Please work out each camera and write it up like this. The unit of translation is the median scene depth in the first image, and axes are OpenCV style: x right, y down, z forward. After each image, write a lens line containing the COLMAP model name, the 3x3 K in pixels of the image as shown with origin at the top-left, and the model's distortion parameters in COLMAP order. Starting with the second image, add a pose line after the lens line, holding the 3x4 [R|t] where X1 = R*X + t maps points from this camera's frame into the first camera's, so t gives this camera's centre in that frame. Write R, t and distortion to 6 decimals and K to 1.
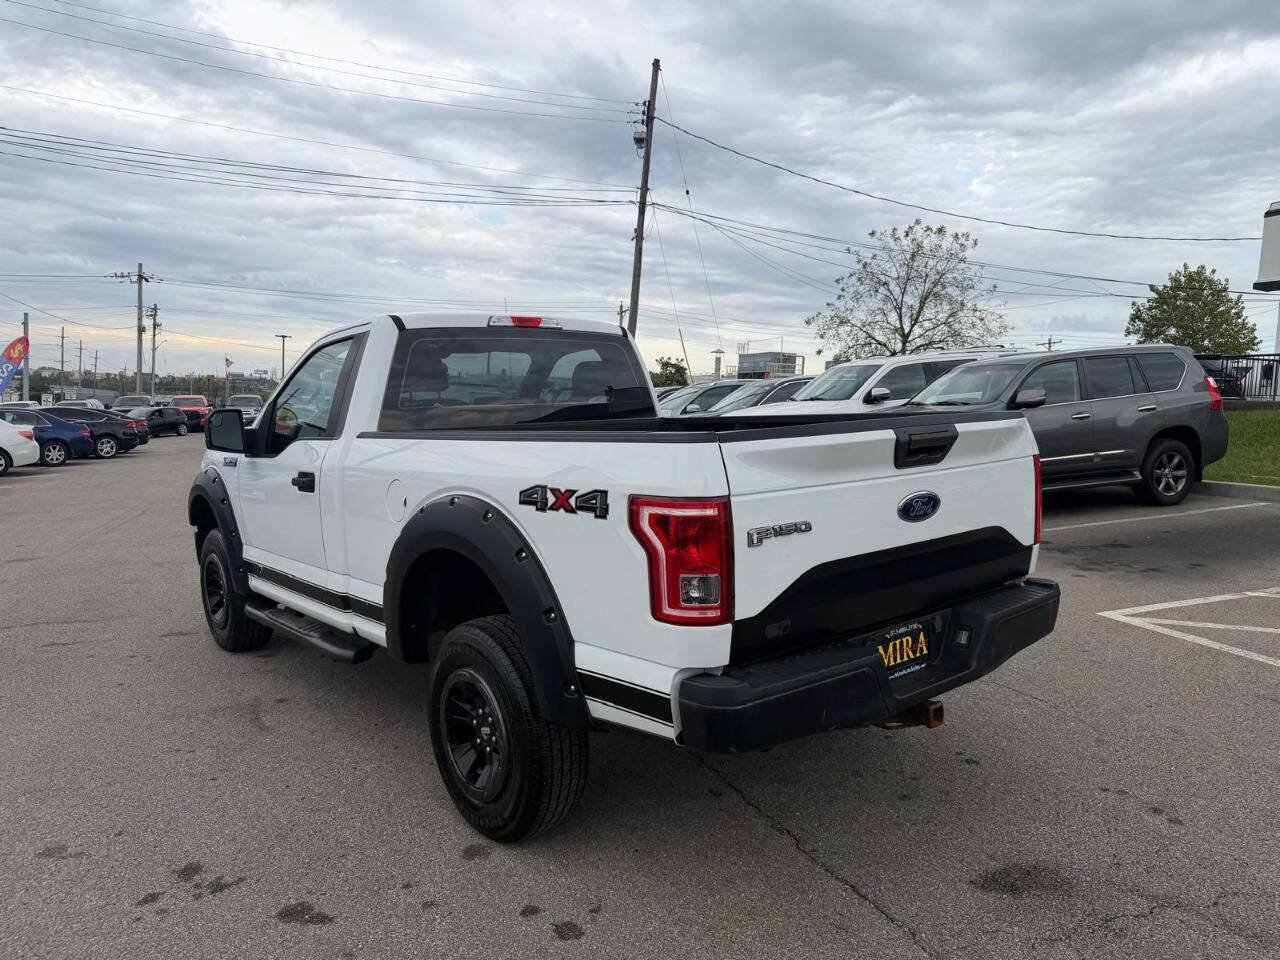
lens RADIAL K [[880.9, 0, 634.1], [0, 880.9, 482.3], [0, 0, 1]] dist [0.085205, -0.124519]
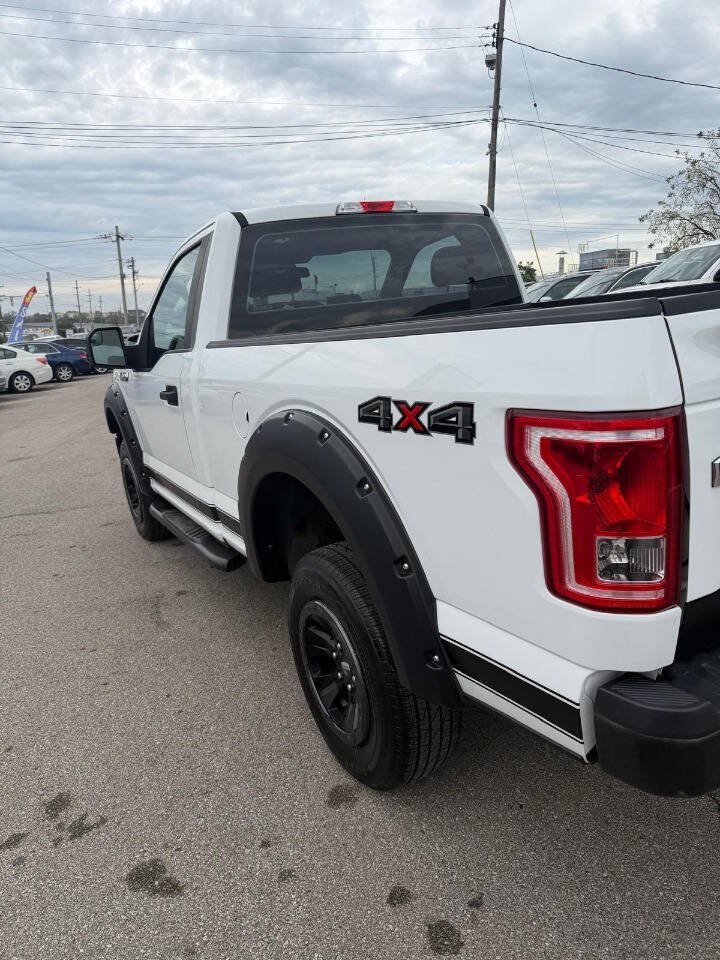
lens RADIAL K [[660.7, 0, 360.0], [0, 660.7, 480.0], [0, 0, 1]] dist [0.085205, -0.124519]
pose [[0.979712, -0.027106, -0.198570, -0.012601], [0.058591, 0.986262, 0.154450, -0.012766], [0.191655, -0.162951, 0.967841, 0.377041]]
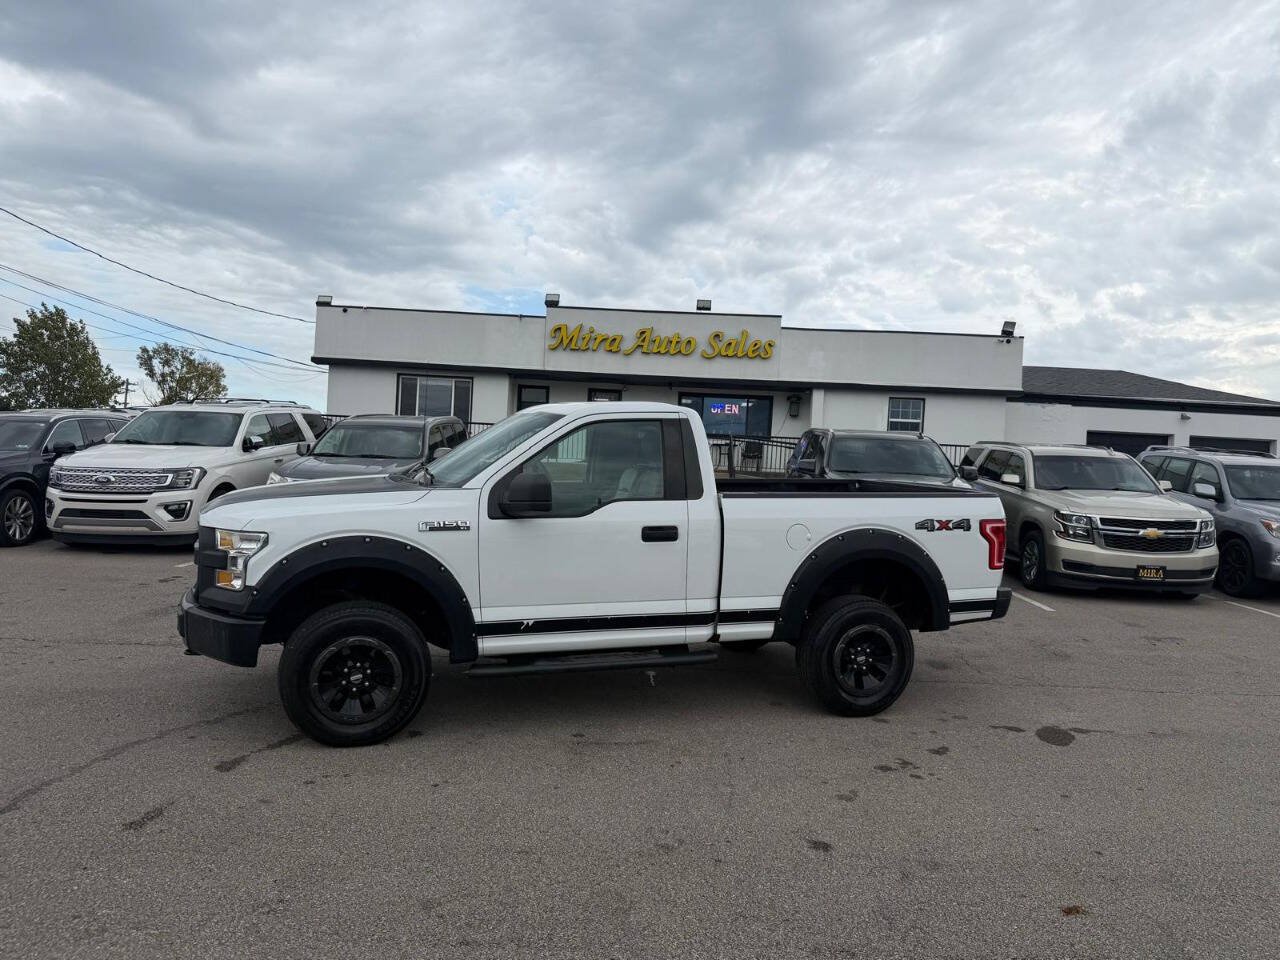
lens RADIAL K [[880.9, 0, 634.1], [0, 880.9, 482.3], [0, 0, 1]] dist [0.085205, -0.124519]
pose [[0.370255, -0.005769, 0.928912, -2.017632], [0.042833, 0.999023, -0.010868, -0.079414], [-0.927942, 0.043813, 0.370140, 0.745182]]
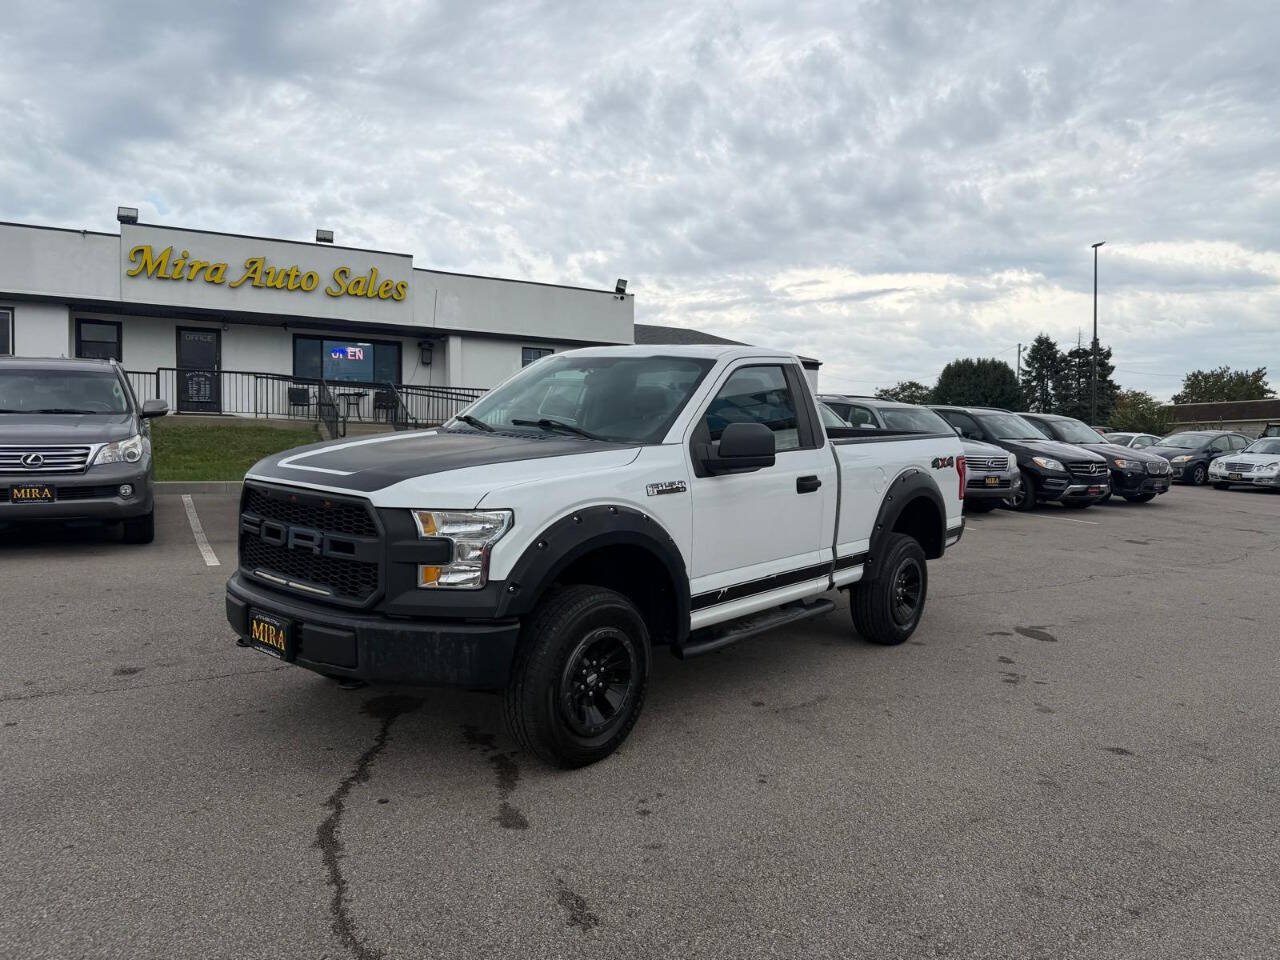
lens RADIAL K [[881.0, 0, 640.0], [0, 881.0, 480.0], [0, 0, 1]] dist [0.149375, -0.286724]
pose [[-0.158789, -0.061846, 0.985374, -1.995162], [0.068957, 0.994904, 0.073557, -0.144028], [-0.984902, 0.079628, -0.153715, 1.847635]]
